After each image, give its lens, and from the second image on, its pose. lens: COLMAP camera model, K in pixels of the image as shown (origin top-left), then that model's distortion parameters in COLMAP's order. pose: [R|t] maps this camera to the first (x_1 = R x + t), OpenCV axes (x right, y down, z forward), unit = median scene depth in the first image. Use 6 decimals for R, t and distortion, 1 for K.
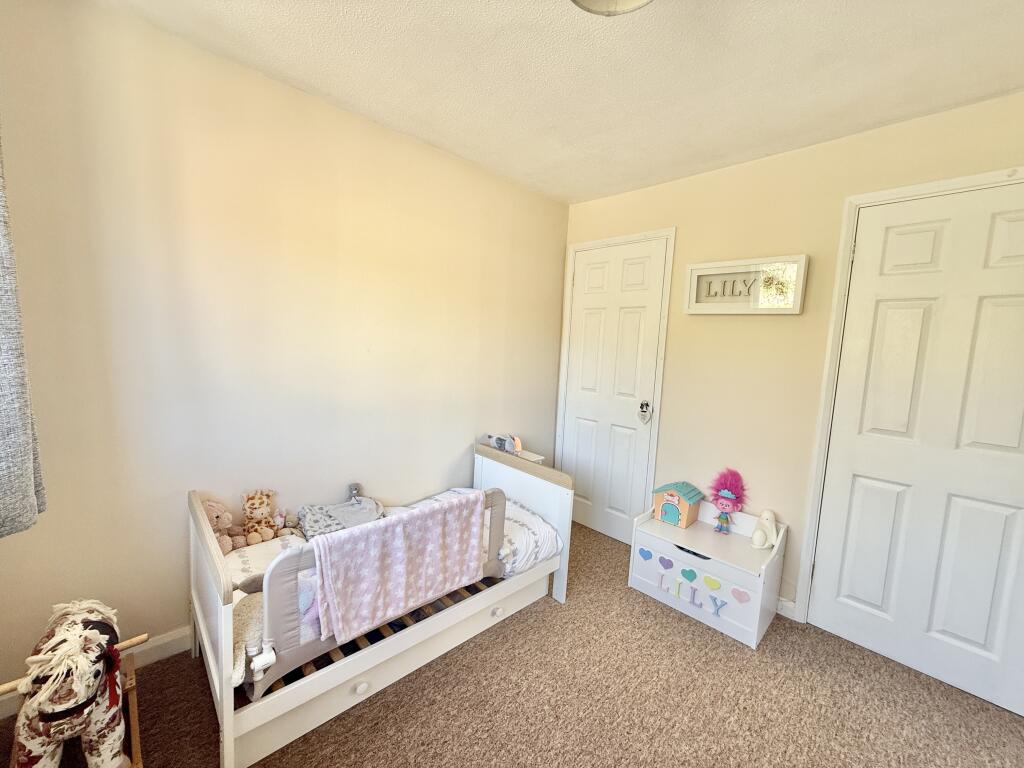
lens RADIAL K [[408.0, 0, 508.3], [0, 408.0, 384.1], [0, 0, 1]] dist [-0.000306, -0.000150]
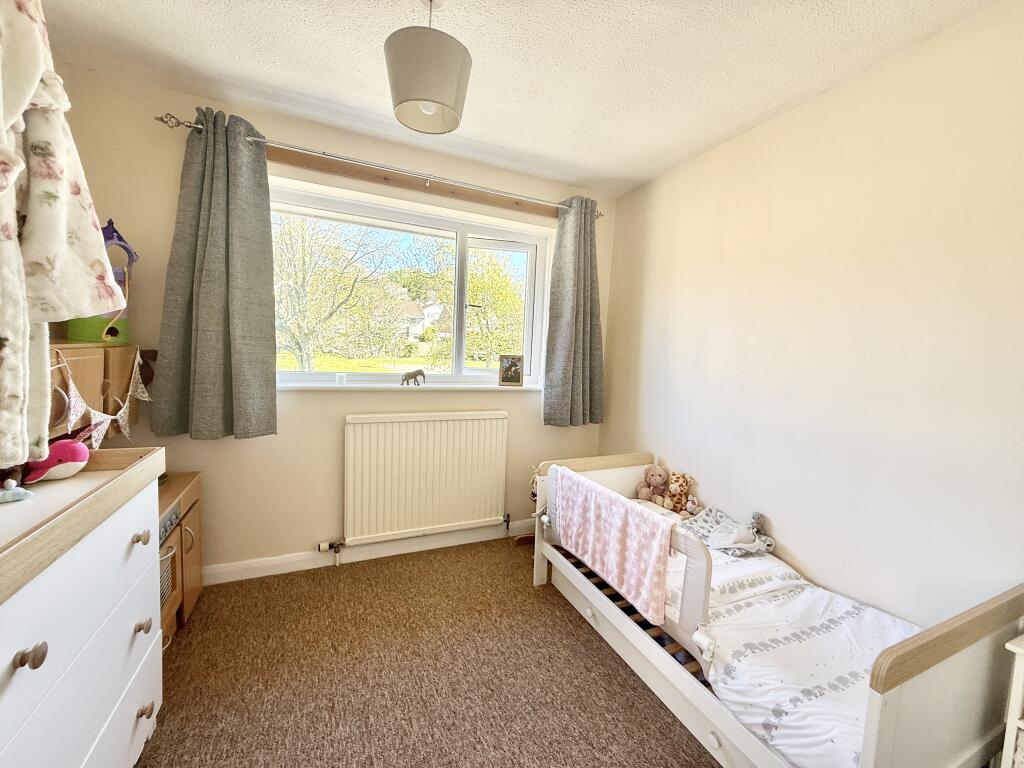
lens RADIAL K [[408.0, 0, 508.3], [0, 408.0, 384.1], [0, 0, 1]] dist [-0.000306, -0.000150]
pose [[-0.342086, 0.000638, -0.939668, 0.880367], [-0.146497, 0.987736, 0.054004, -0.005069], [0.928179, 0.156133, -0.337797, 1.008142]]
